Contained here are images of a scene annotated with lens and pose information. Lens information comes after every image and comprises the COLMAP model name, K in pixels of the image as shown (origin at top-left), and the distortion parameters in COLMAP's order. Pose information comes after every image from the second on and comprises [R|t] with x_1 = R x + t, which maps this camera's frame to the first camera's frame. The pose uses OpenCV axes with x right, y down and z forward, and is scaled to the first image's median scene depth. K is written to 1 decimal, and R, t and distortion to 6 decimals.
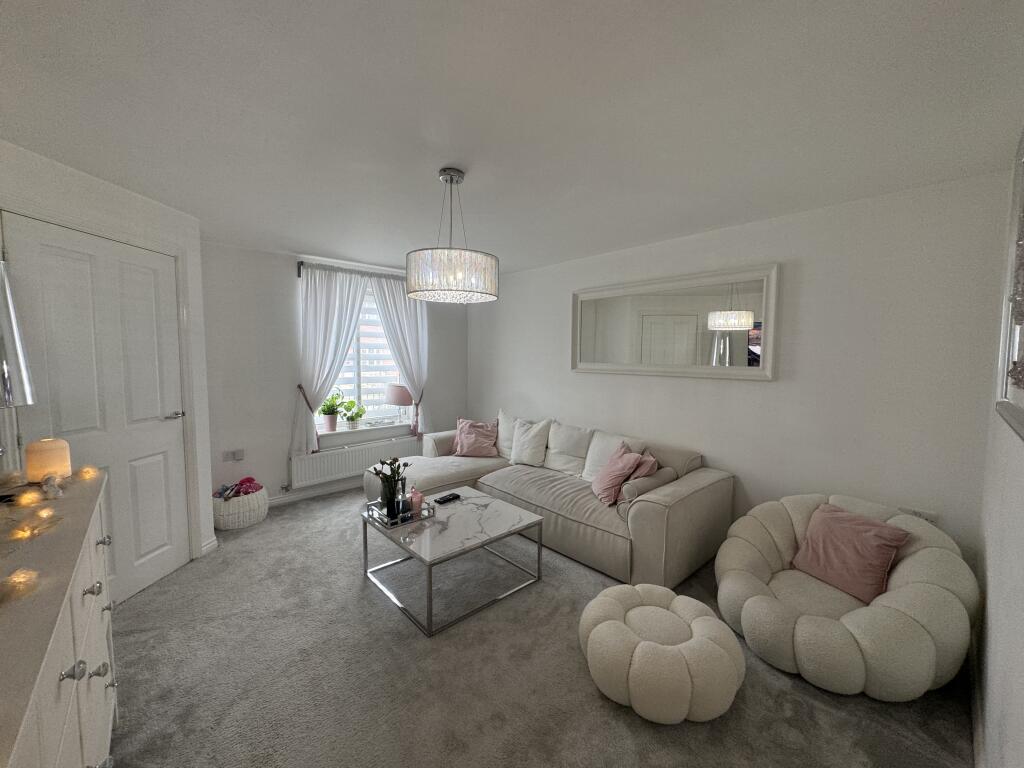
lens RADIAL K [[409.7, 0, 512.0], [0, 409.7, 384.0], [0, 0, 1]] dist [-0.003274, 0.000421]
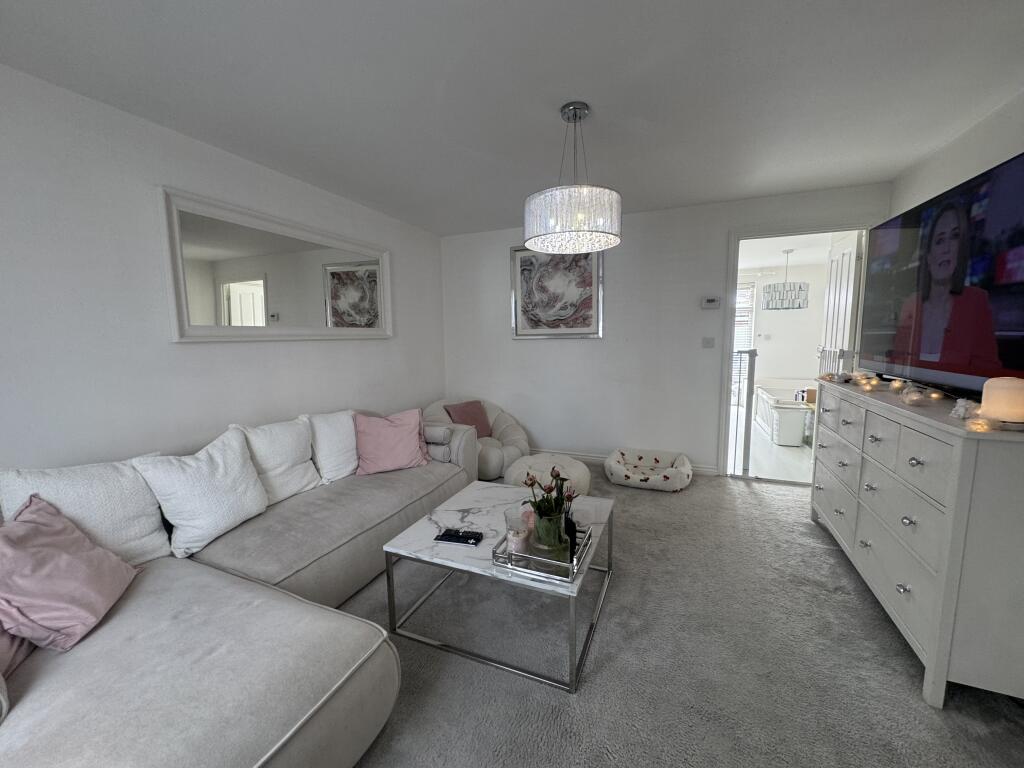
lens RADIAL K [[409.7, 0, 512.0], [0, 409.7, 384.0], [0, 0, 1]] dist [-0.003274, 0.000421]
pose [[-0.440888, -0.110466, 0.890738, -0.735077], [0.068837, 0.985313, 0.156268, -0.040271], [-0.894918, 0.130212, -0.426809, 1.198972]]
